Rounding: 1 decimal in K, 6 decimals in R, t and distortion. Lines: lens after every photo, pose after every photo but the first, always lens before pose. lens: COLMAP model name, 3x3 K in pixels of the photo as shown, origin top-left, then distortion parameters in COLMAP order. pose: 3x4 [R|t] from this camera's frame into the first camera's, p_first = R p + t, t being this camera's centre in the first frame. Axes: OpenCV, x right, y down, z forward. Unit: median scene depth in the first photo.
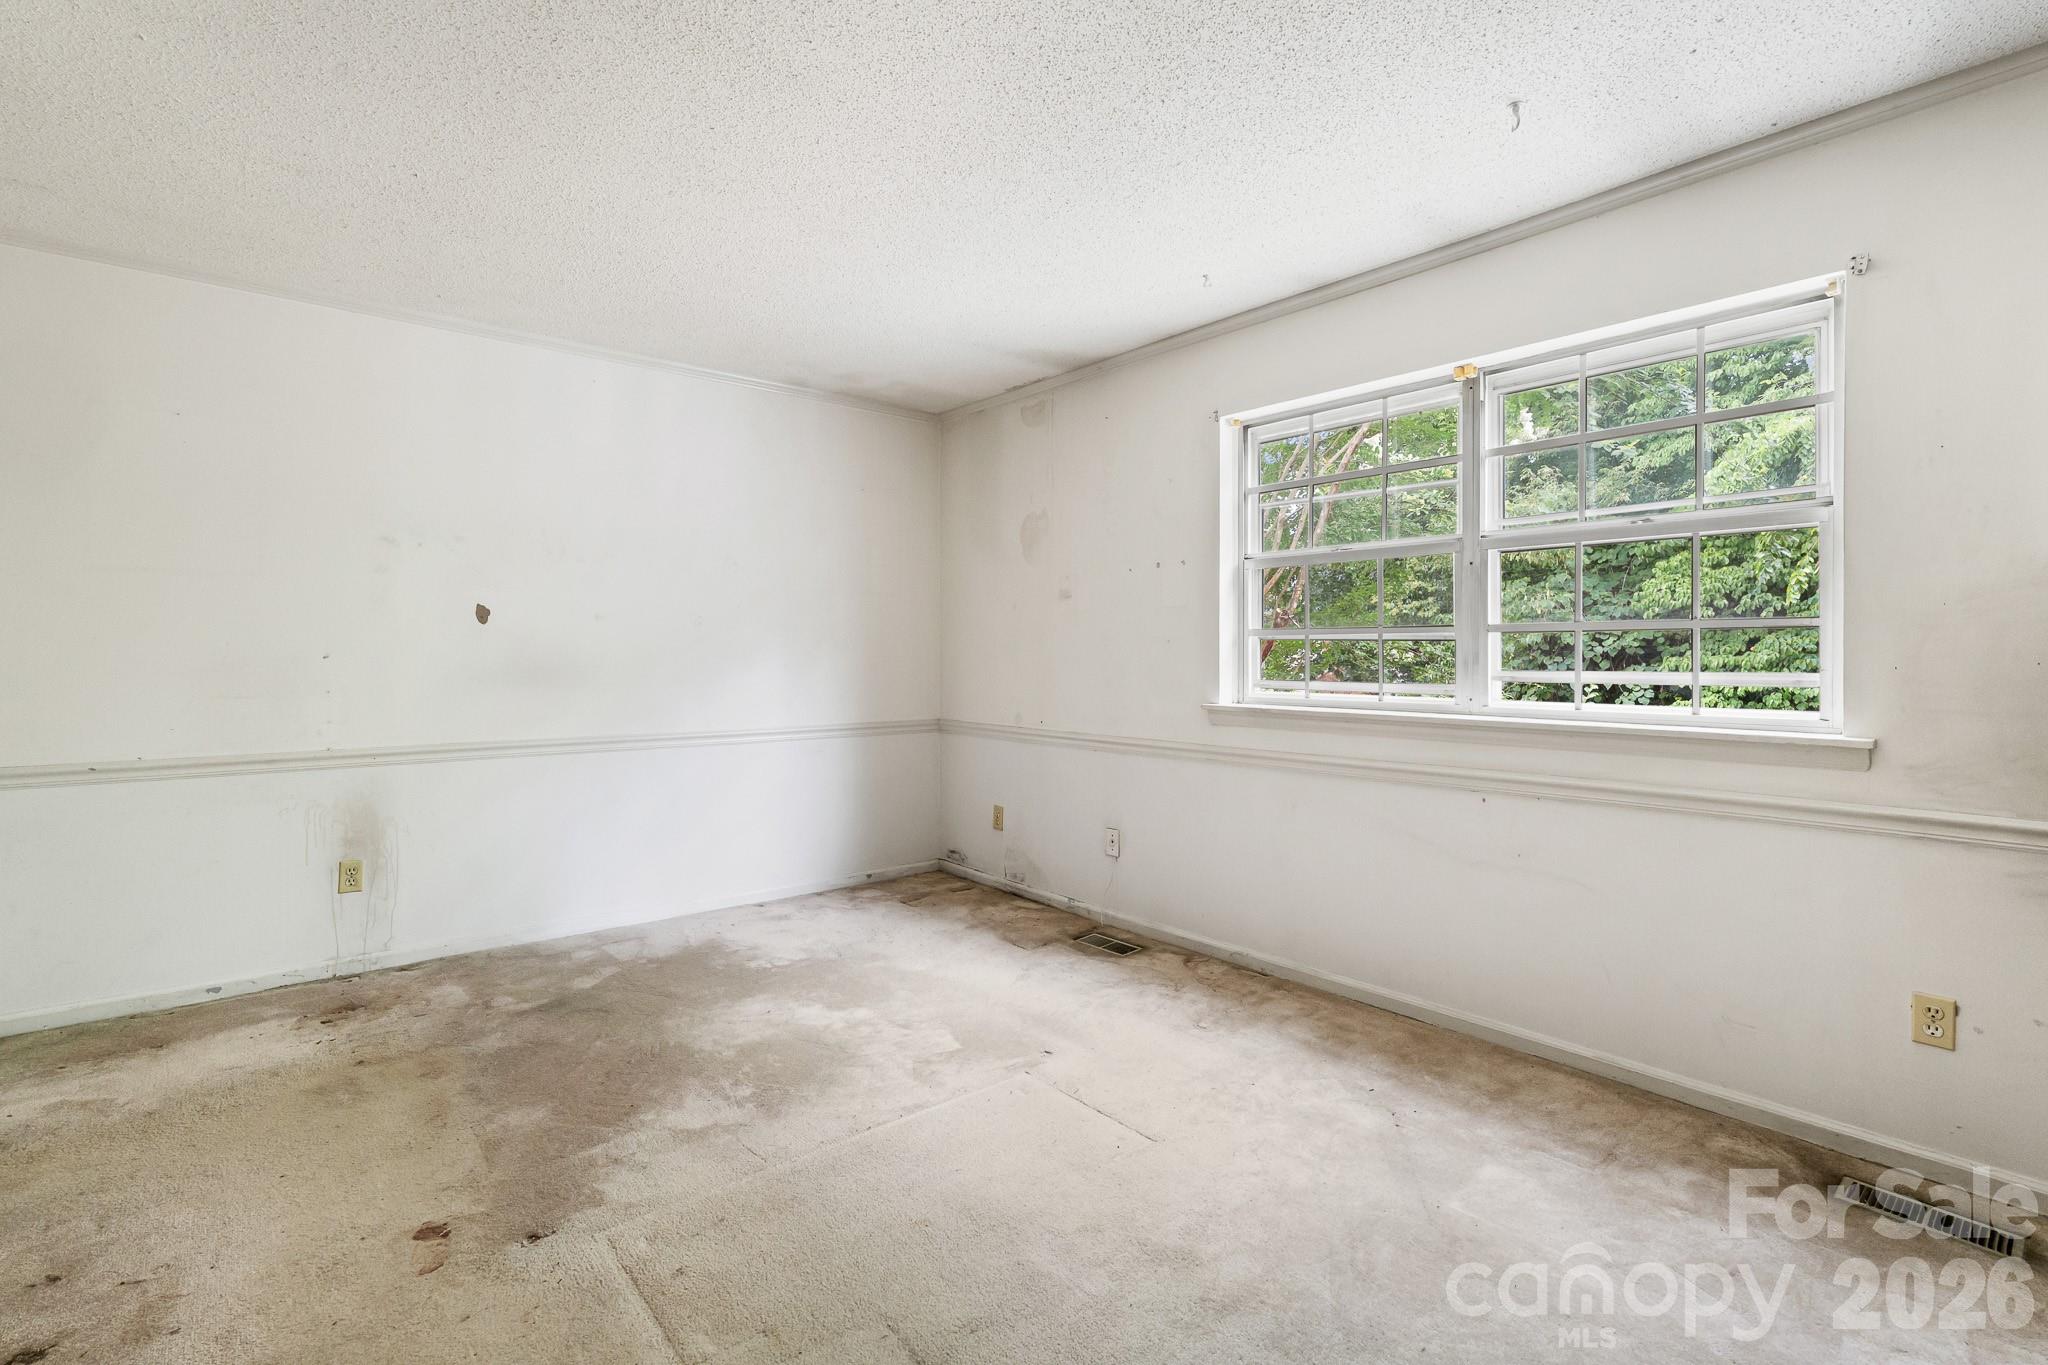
lens RADIAL K [[952.1, 0, 1024.0], [0, 952.1, 682.5], [0, 0, 1]] dist [0.000810, 0.000328]
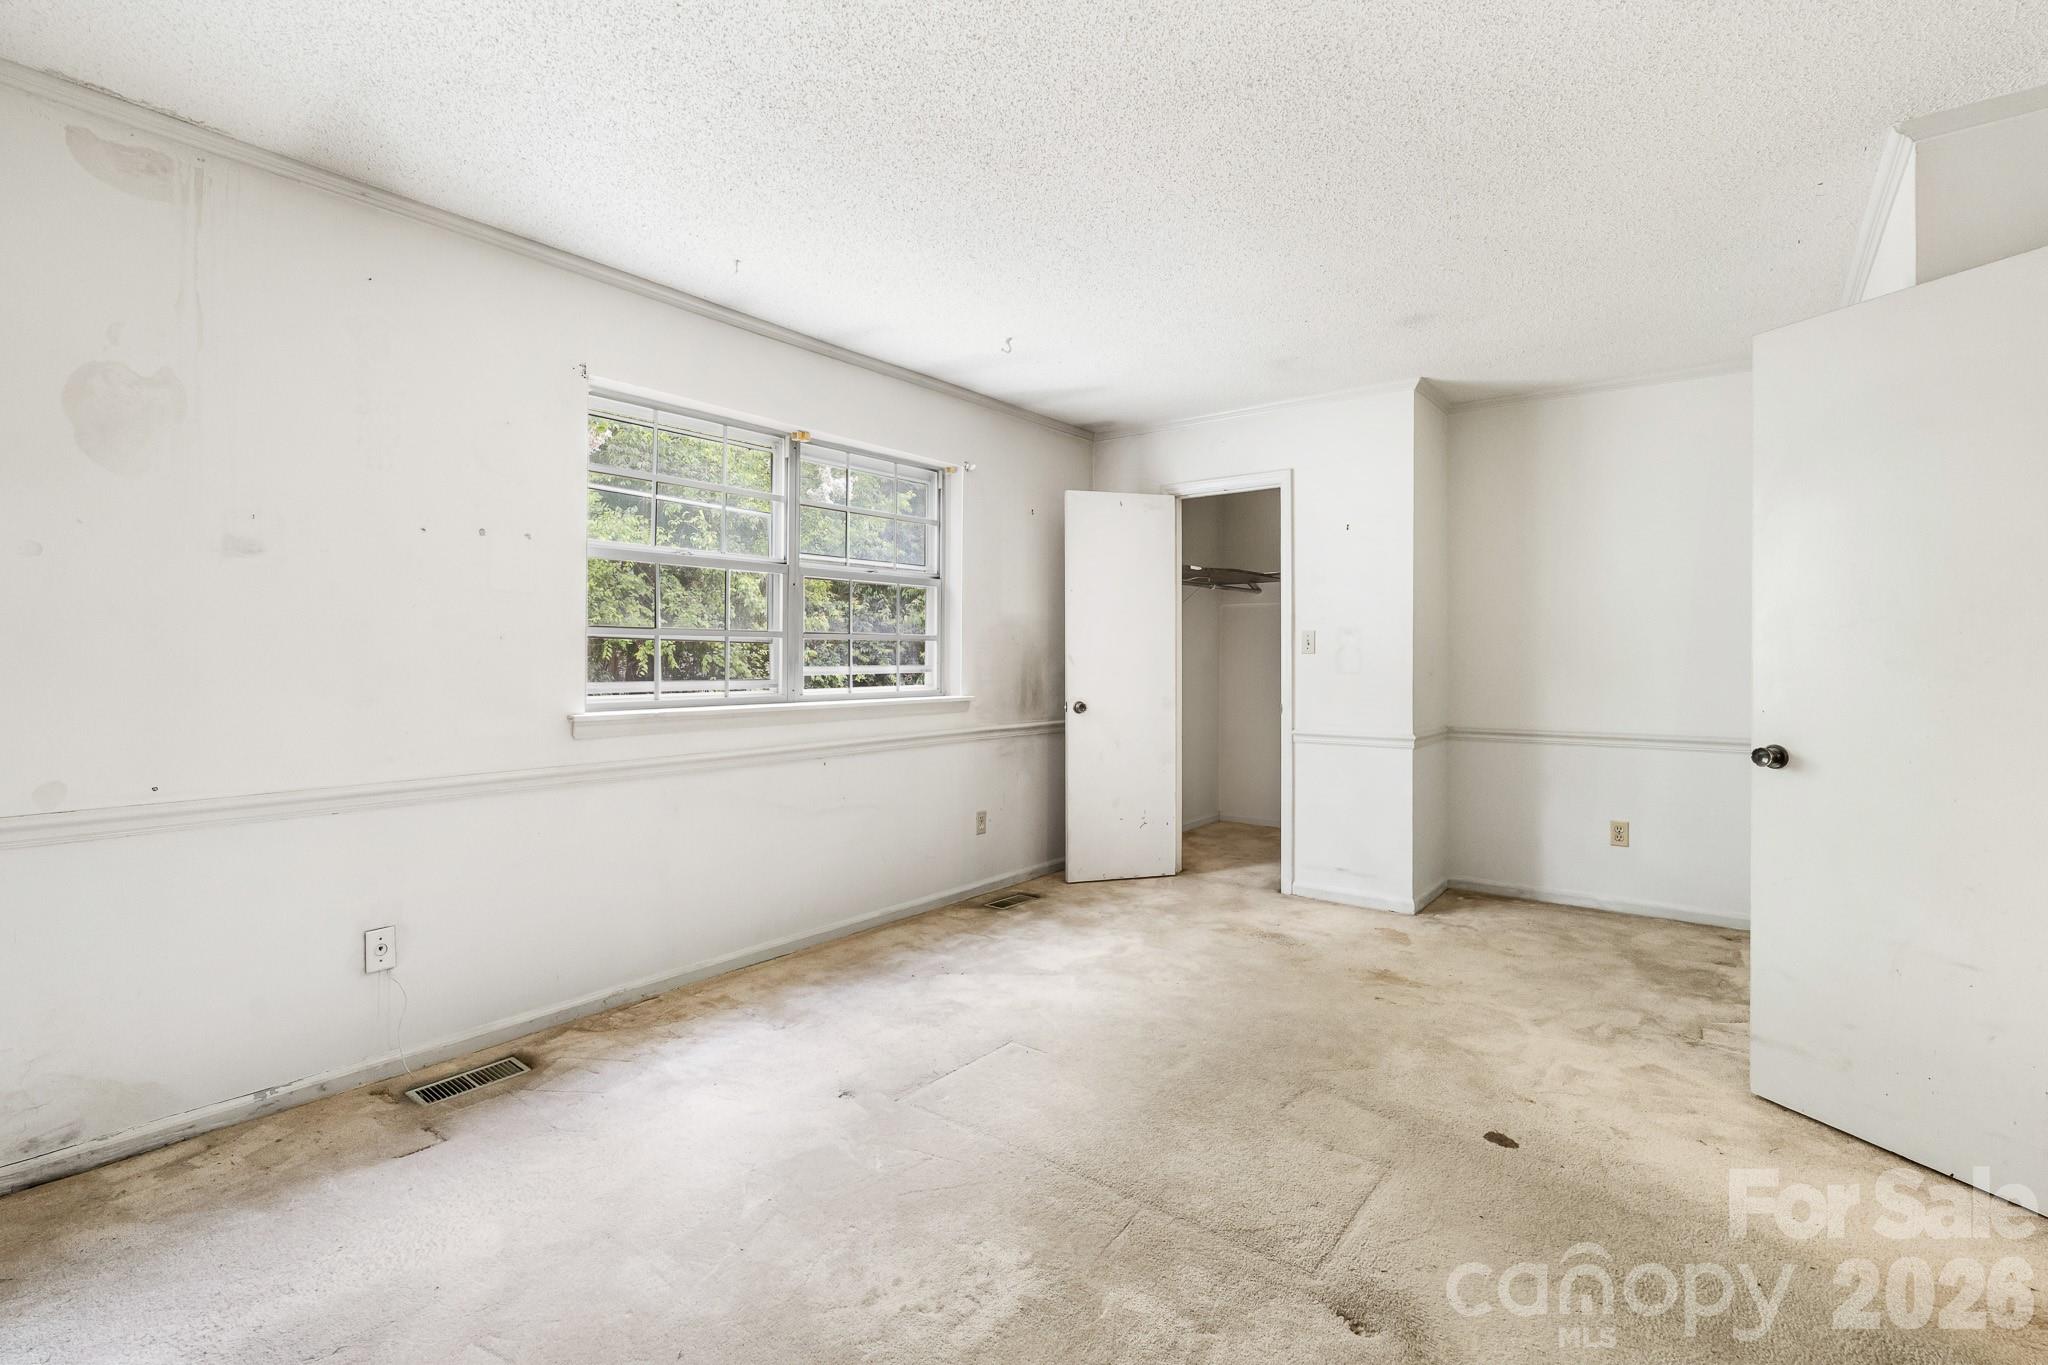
lens RADIAL K [[923.7, 0, 1021.0], [0, 923.7, 675.9], [0, 0, 1]] dist [-0.000213, 0.001160]
pose [[-0.204462, -0.024116, 0.978577, -0.684313], [0.026363, 0.999198, 0.030132, -0.025595], [-0.978520, 0.031959, -0.203662, 0.802561]]
